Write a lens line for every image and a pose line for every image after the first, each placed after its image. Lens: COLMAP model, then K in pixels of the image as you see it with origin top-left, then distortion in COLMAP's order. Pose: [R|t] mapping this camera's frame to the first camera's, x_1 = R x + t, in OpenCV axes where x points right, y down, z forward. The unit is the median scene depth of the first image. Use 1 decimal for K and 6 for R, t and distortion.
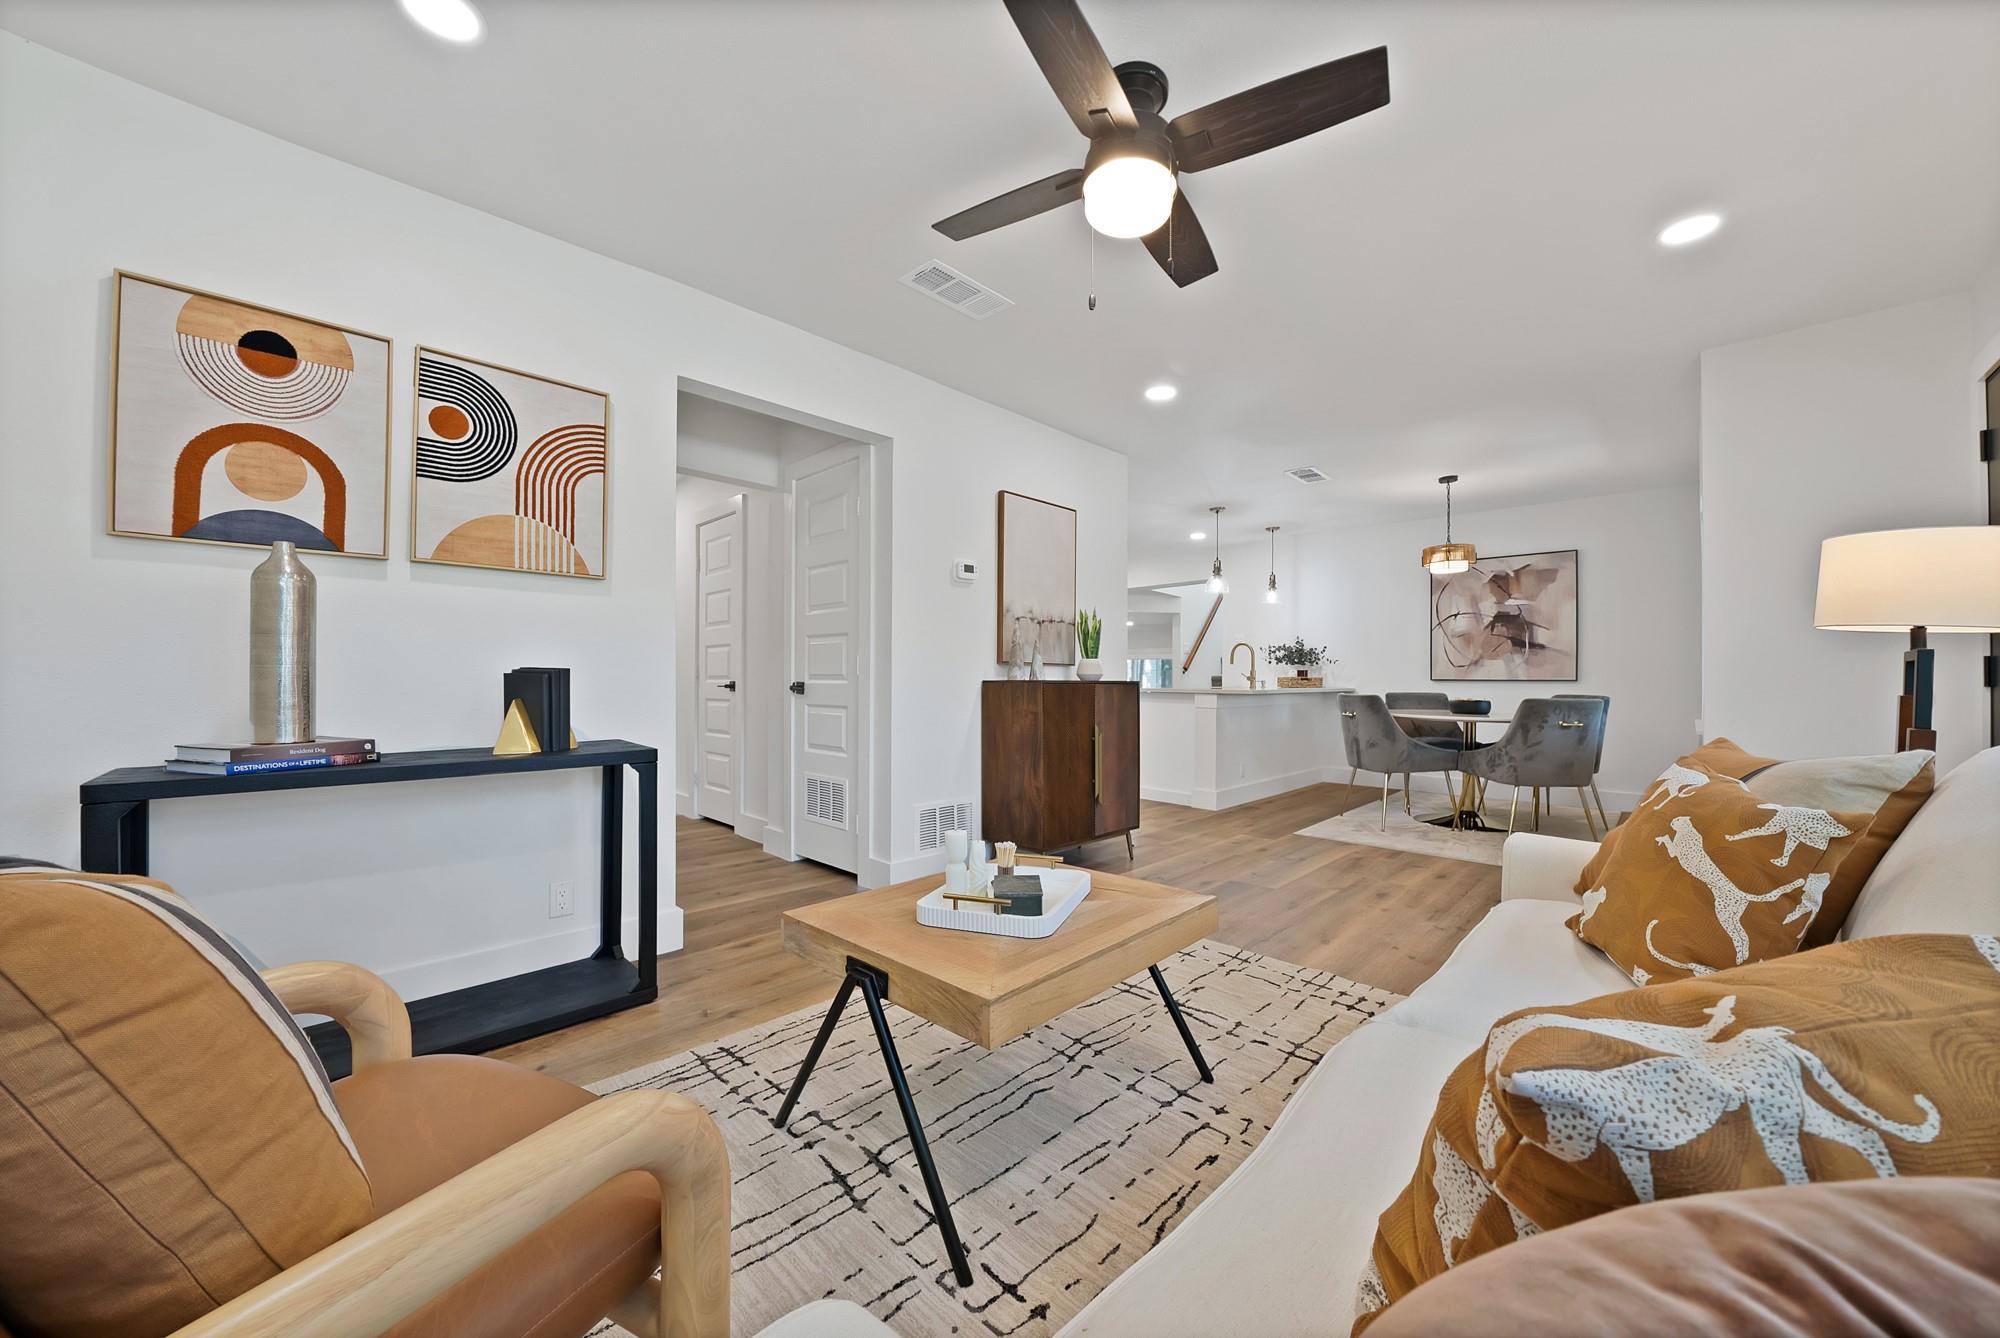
lens RADIAL K [[722.2, 0, 1001.9], [0, 722.2, 675.1], [0, 0, 1]] dist [-0.021995, 0.000094]
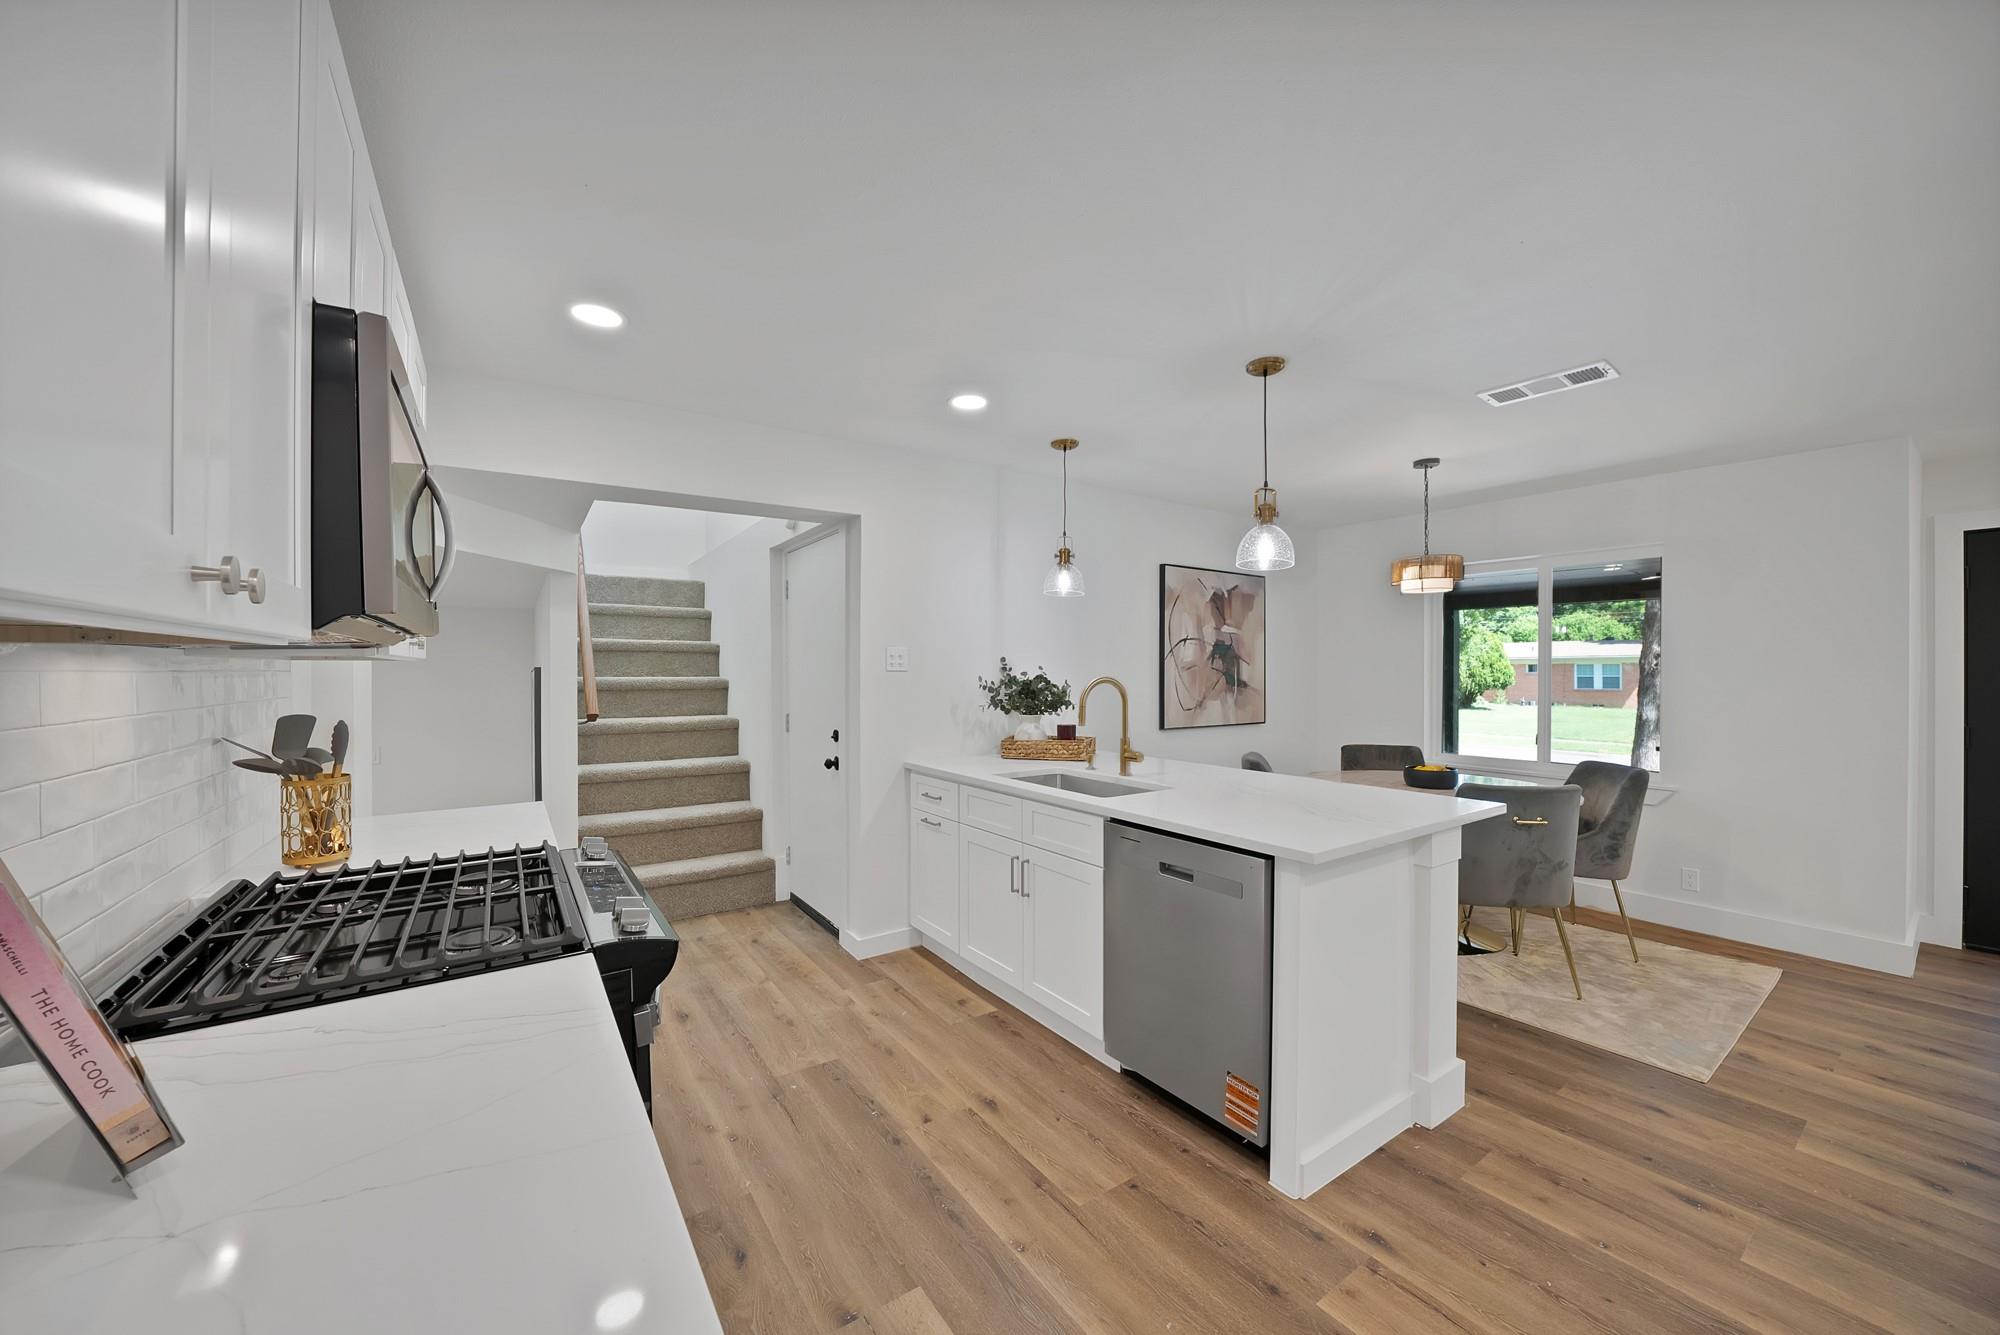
lens RADIAL K [[726.7, 0, 1001.6], [0, 726.7, 673.1], [0, 0, 1]] dist [-0.026074, 0.002808]
pose [[0.186487, -0.007313, 0.982430, -0.144974], [-0.005033, 0.999952, 0.008399, -0.058964], [-0.982444, -0.006511, 0.186442, 1.117937]]
